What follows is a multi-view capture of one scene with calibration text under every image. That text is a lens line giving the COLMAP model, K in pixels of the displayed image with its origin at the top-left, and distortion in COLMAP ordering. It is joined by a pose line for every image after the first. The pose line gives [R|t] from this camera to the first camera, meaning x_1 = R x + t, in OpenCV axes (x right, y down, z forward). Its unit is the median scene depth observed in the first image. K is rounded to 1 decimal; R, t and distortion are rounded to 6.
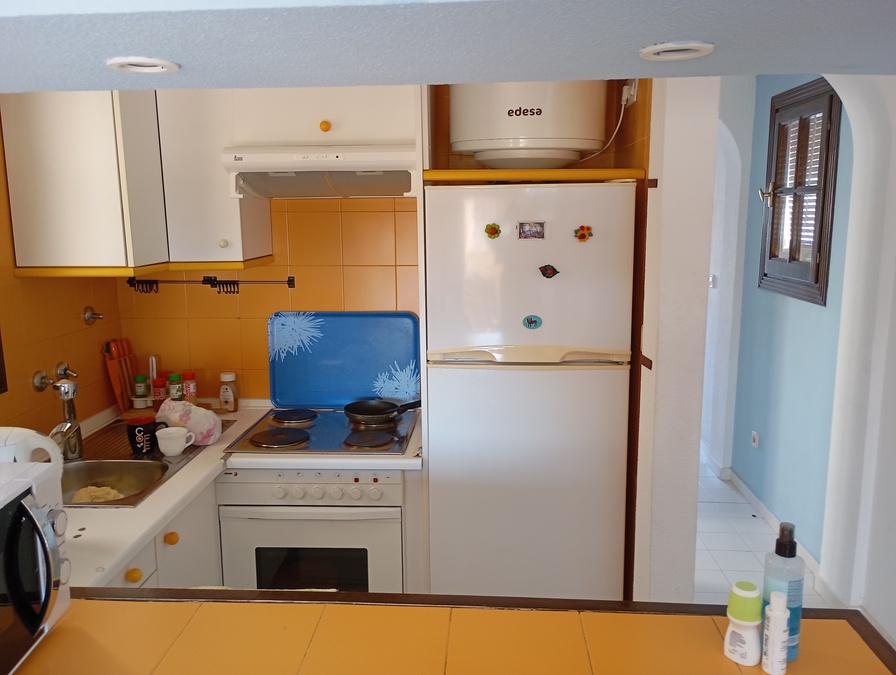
lens RADIAL K [[749.3, 0, 446.0], [0, 749.3, 339.6], [0, 0, 1]] dist [0.074784, -0.077693]
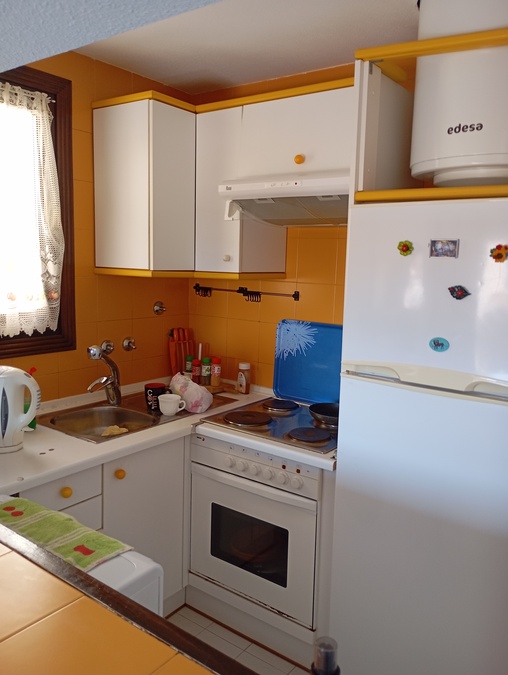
lens RADIAL K [[564.5, 0, 254.8], [0, 564.5, 337.5], [0, 0, 1]] dist [0.074784, -0.077693]
pose [[0.837542, 0.111884, -0.534795, 0.279428], [-0.132623, 0.991166, -0.000341, -0.000665], [0.530033, 0.071212, 0.844982, 0.239364]]
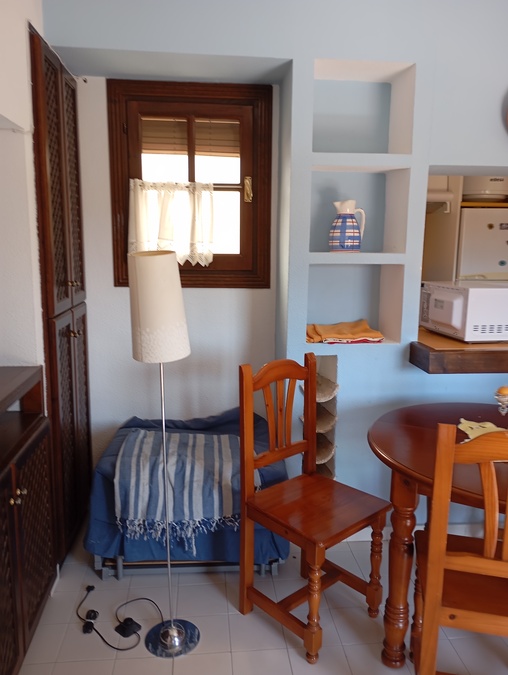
lens RADIAL K [[564.5, 0, 255.2], [0, 564.5, 335.9], [0, 0, 1]] dist [0.074784, -0.077693]
pose [[0.984401, -0.006341, 0.175827, -0.954100], [0.005702, 0.999975, 0.004139, 0.190798], [-0.175849, -0.003072, 0.984412, -0.683885]]
